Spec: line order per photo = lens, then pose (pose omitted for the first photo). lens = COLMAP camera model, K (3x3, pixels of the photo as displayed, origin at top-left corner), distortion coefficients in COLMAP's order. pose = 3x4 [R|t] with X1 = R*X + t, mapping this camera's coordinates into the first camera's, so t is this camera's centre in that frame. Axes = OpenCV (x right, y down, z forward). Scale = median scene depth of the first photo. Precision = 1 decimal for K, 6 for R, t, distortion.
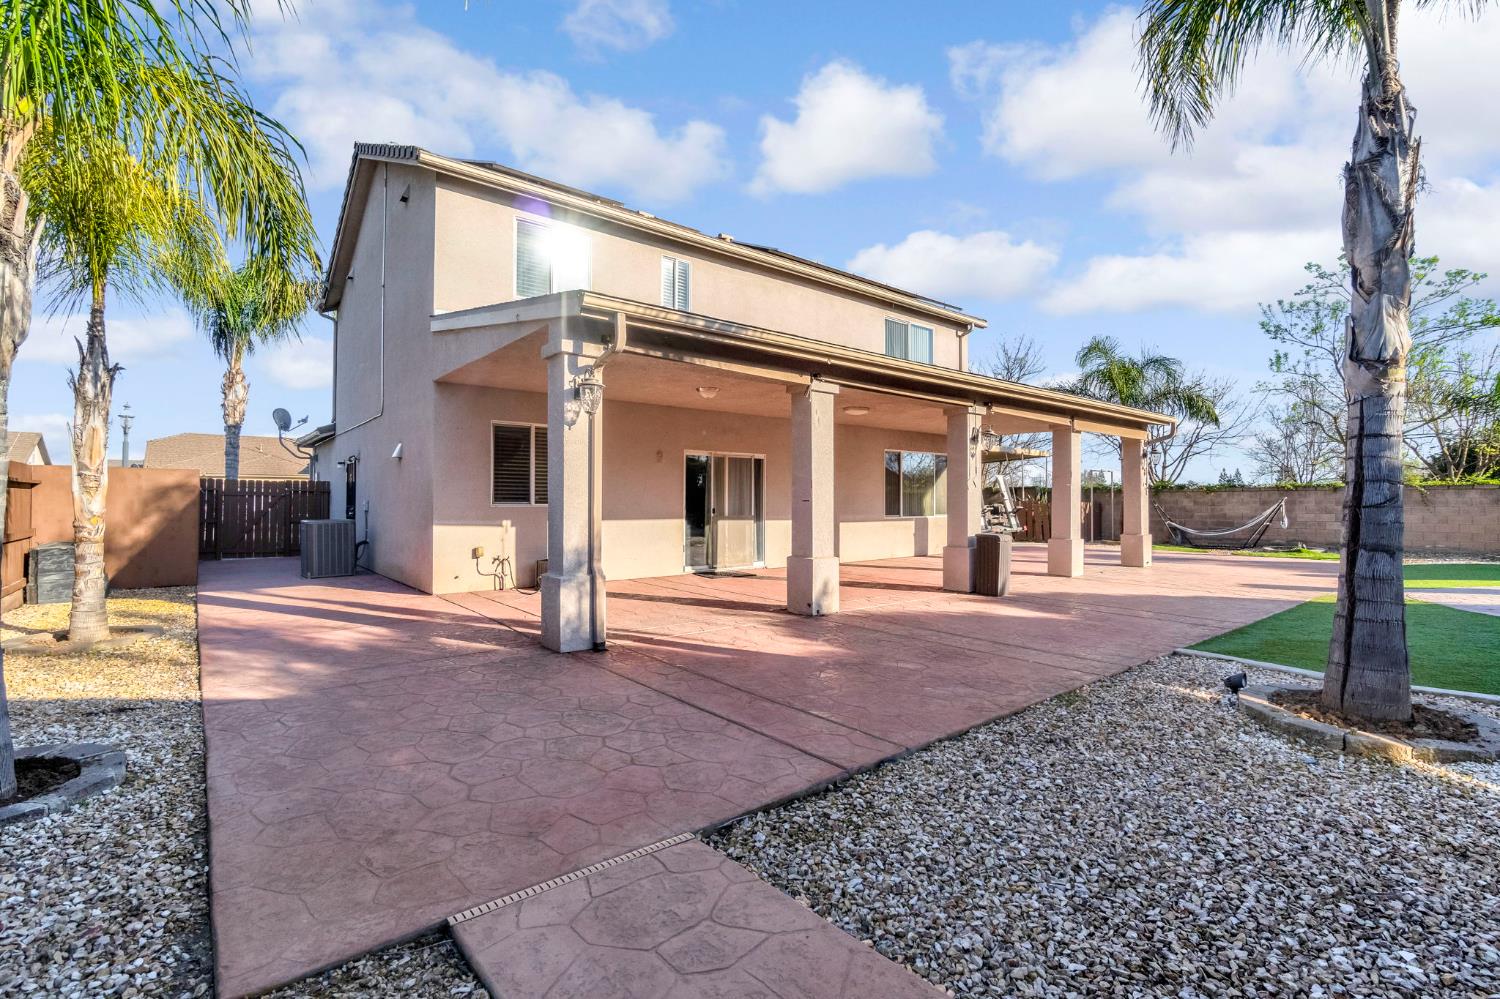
lens RADIAL K [[682.6, 0, 754.0], [0, 682.6, 489.9], [0, 0, 1]] dist [0.002330, -0.000122]
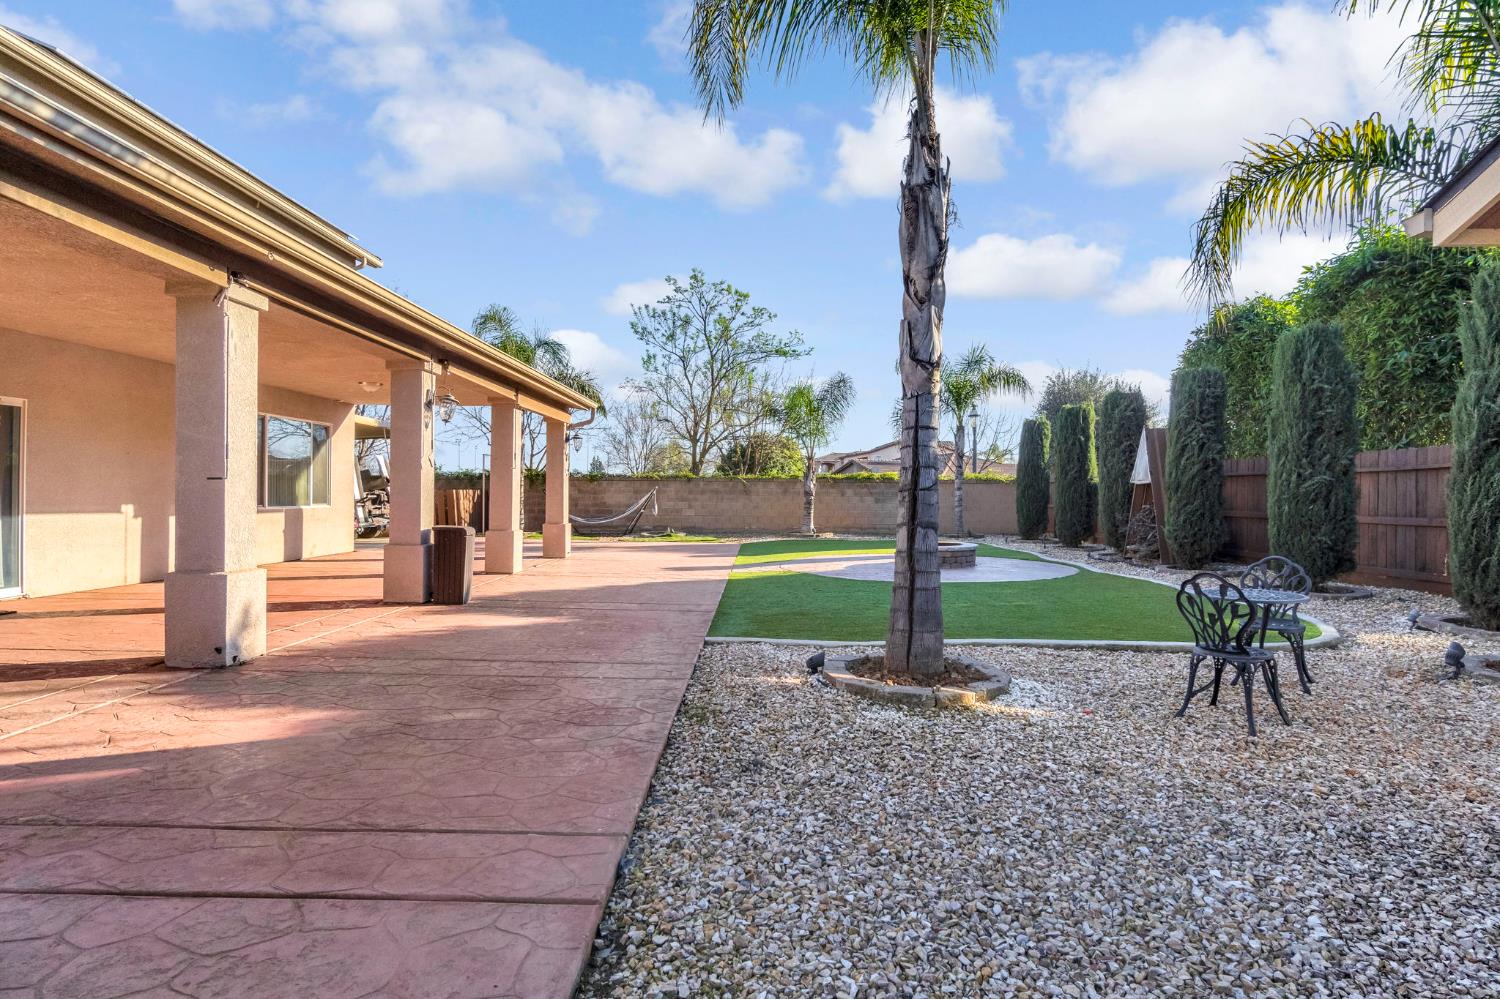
lens RADIAL K [[770.8, 0, 746.8], [0, 770.8, 495.2], [0, 0, 1]] dist [-0.006791, -0.000966]
pose [[0.647627, 0.003976, 0.761948, -0.141766], [-0.021292, 0.999690, 0.012881, 0.012367], [-0.761660, -0.024565, 0.647511, 0.206226]]
